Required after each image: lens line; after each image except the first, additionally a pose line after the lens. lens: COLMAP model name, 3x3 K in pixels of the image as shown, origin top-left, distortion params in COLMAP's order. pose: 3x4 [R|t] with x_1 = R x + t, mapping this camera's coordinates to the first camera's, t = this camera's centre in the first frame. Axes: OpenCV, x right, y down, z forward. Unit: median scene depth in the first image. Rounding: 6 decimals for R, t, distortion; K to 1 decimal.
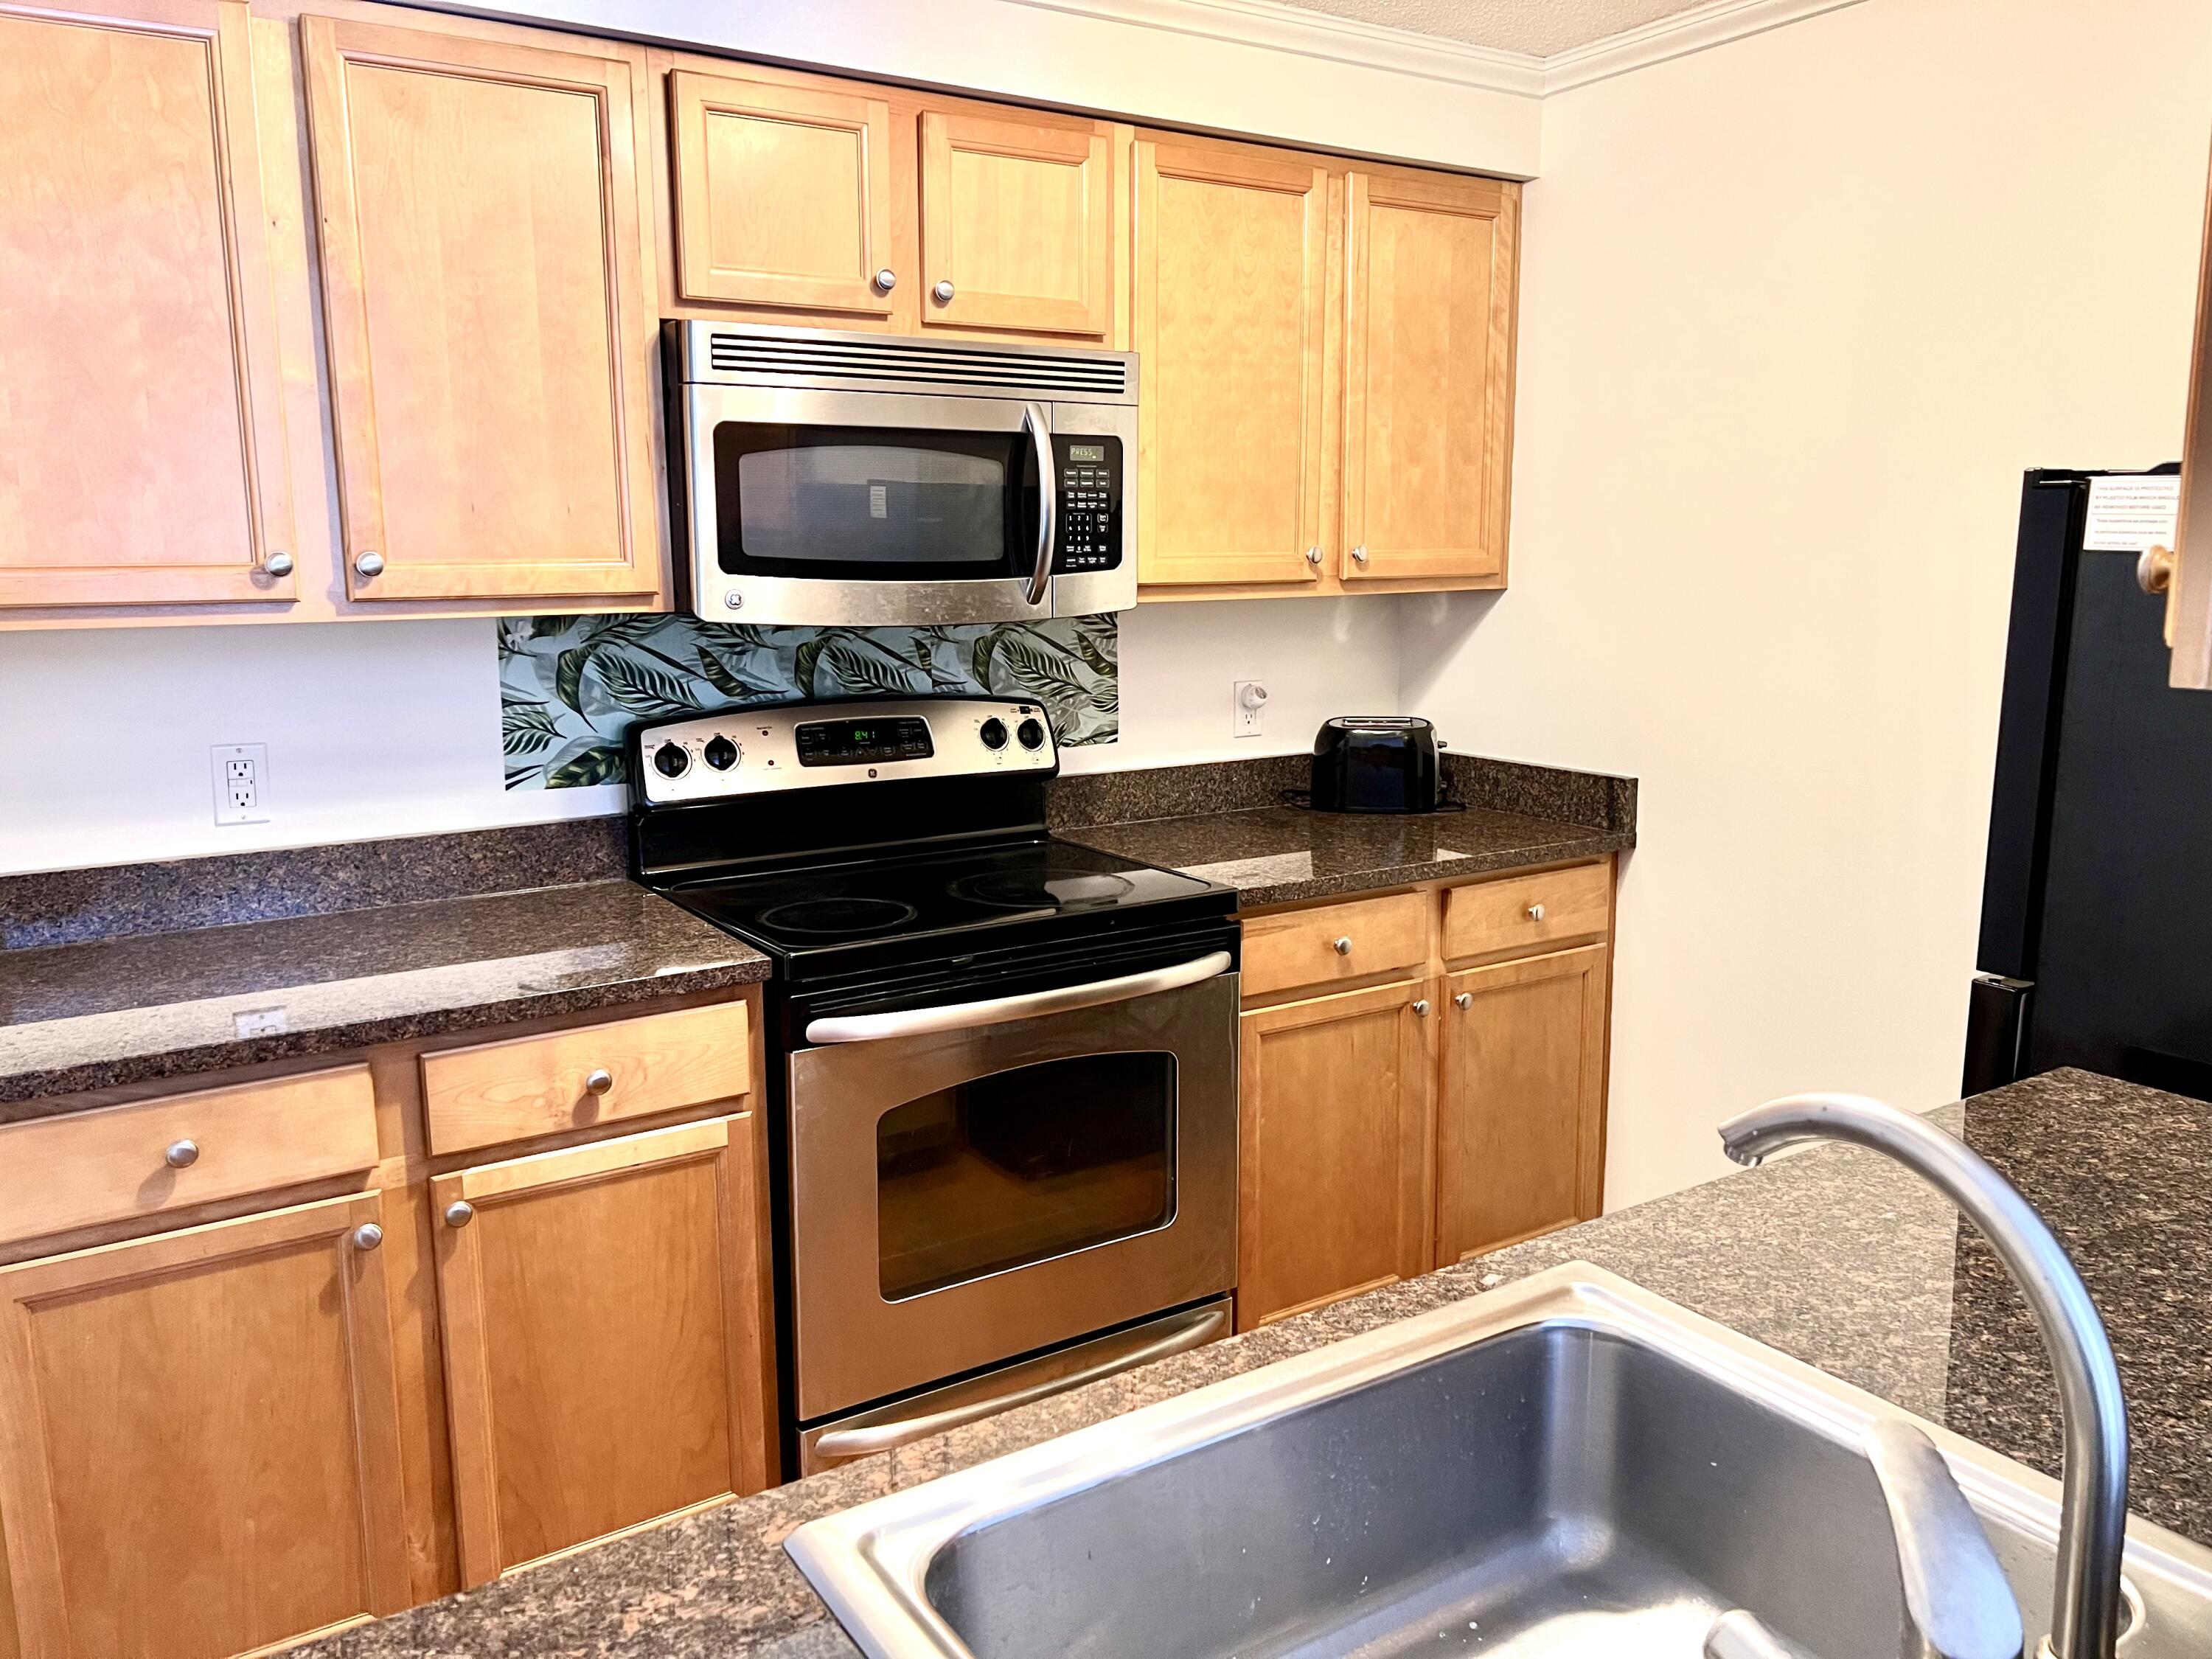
lens RADIAL K [[1688.9, 0, 1102.8], [0, 1688.9, 791.7], [0, 0, 1]] dist [0.057675, -0.056304]
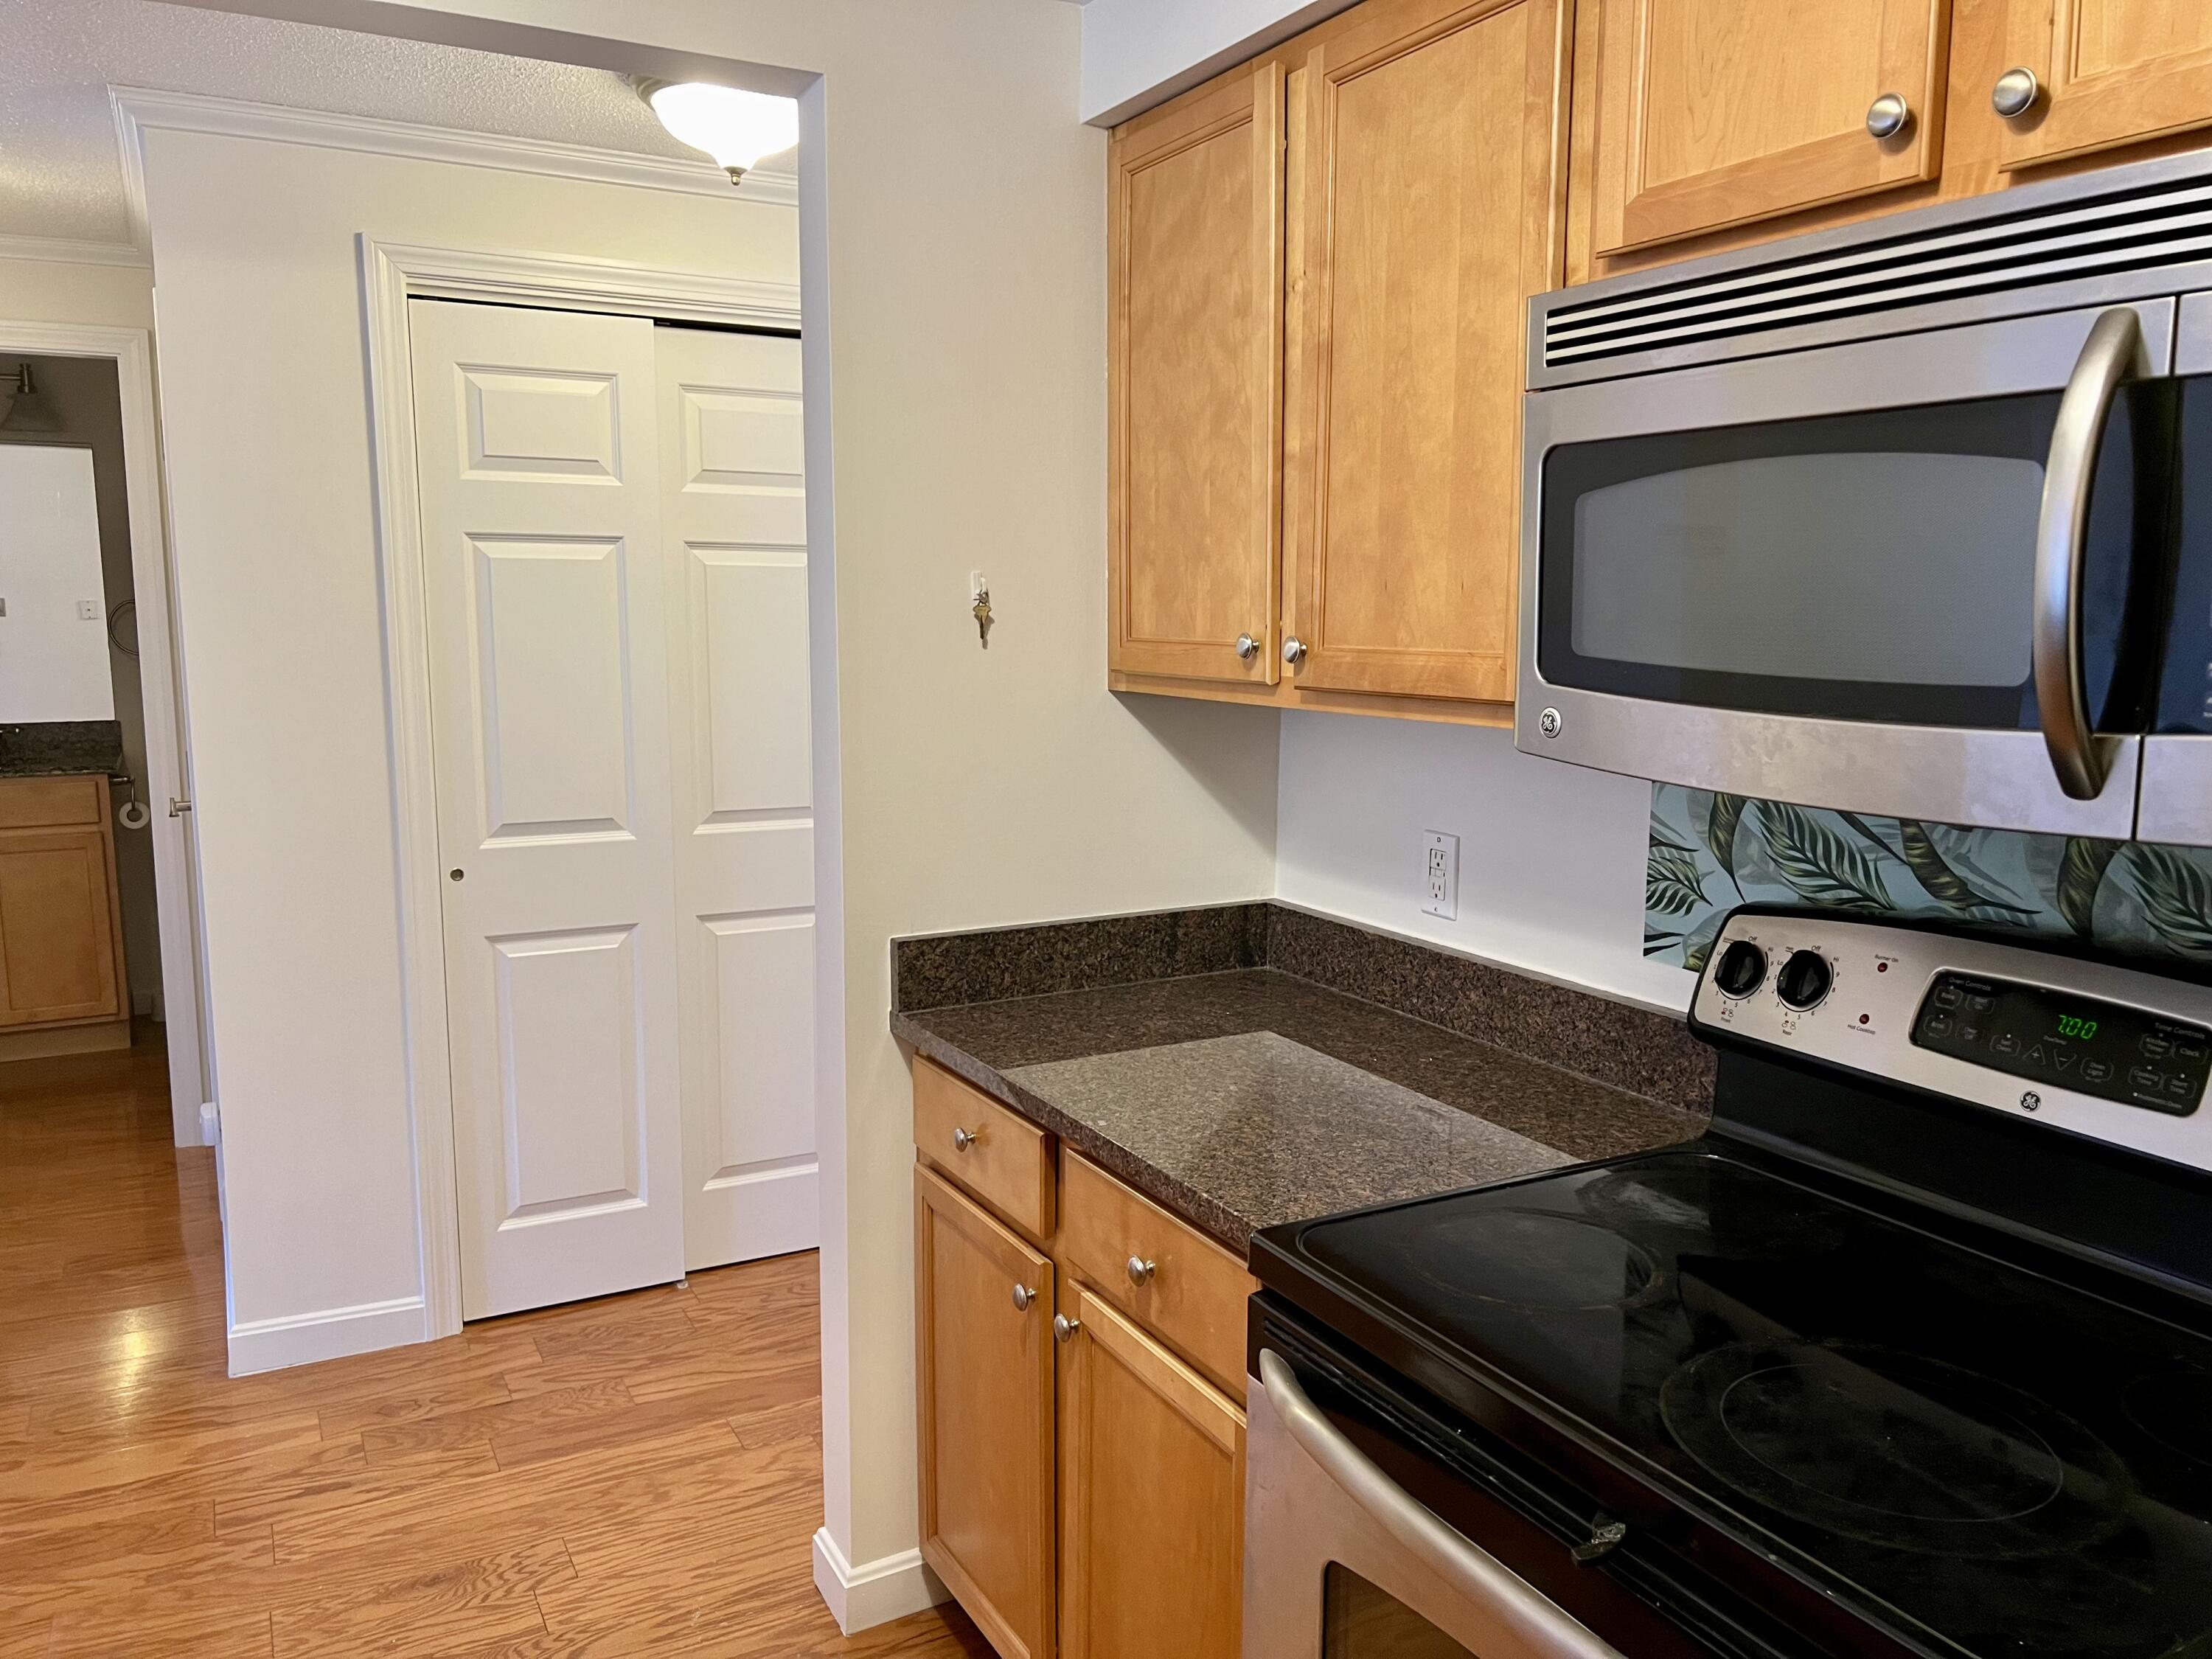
lens RADIAL K [[1664.1, 0, 1106.0], [0, 1664.1, 829.5], [0, 0, 1]] dist [0.066007, -0.059198]
pose [[-0.078756, 0.141837, -0.986752, 0.387081], [-0.154332, 0.976158, 0.152632, -0.130762], [0.984875, 0.164308, -0.054989, 0.794753]]
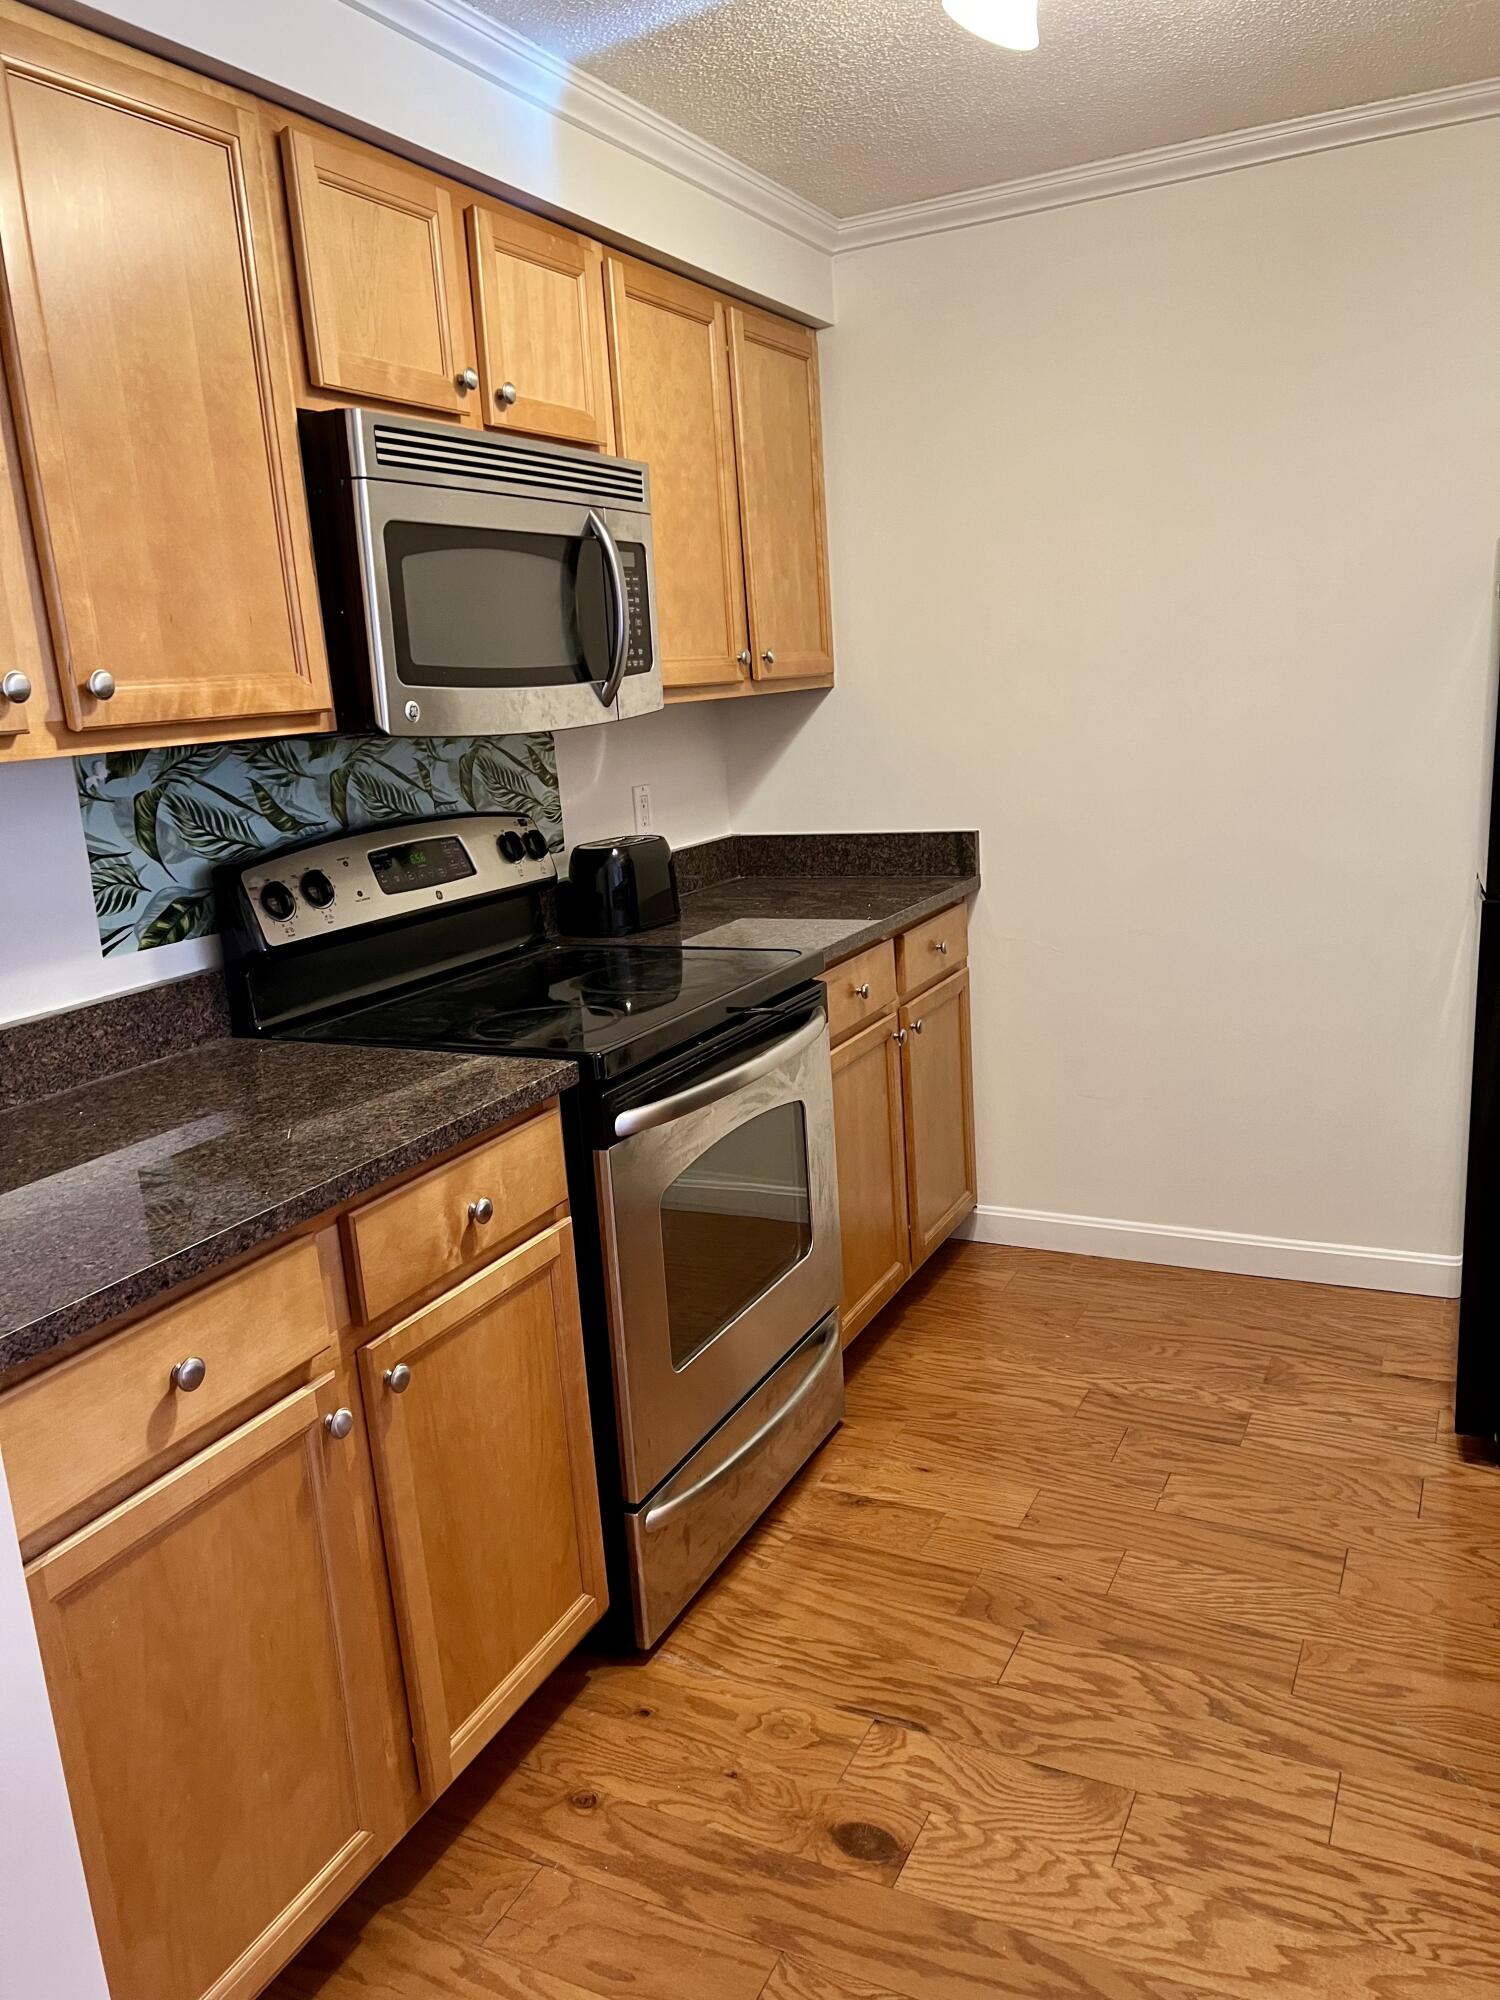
lens RADIAL K [[1527.0, 0, 750.0], [0, 1527.0, 1000.0], [0, 0, 1]] dist [0.057675, -0.056304]
pose [[0.854428, -0.158401, 0.494836, -0.461469], [0.137892, 0.987373, 0.077971, 0.005325], [-0.500939, 0.001613, 0.865481, 0.142481]]
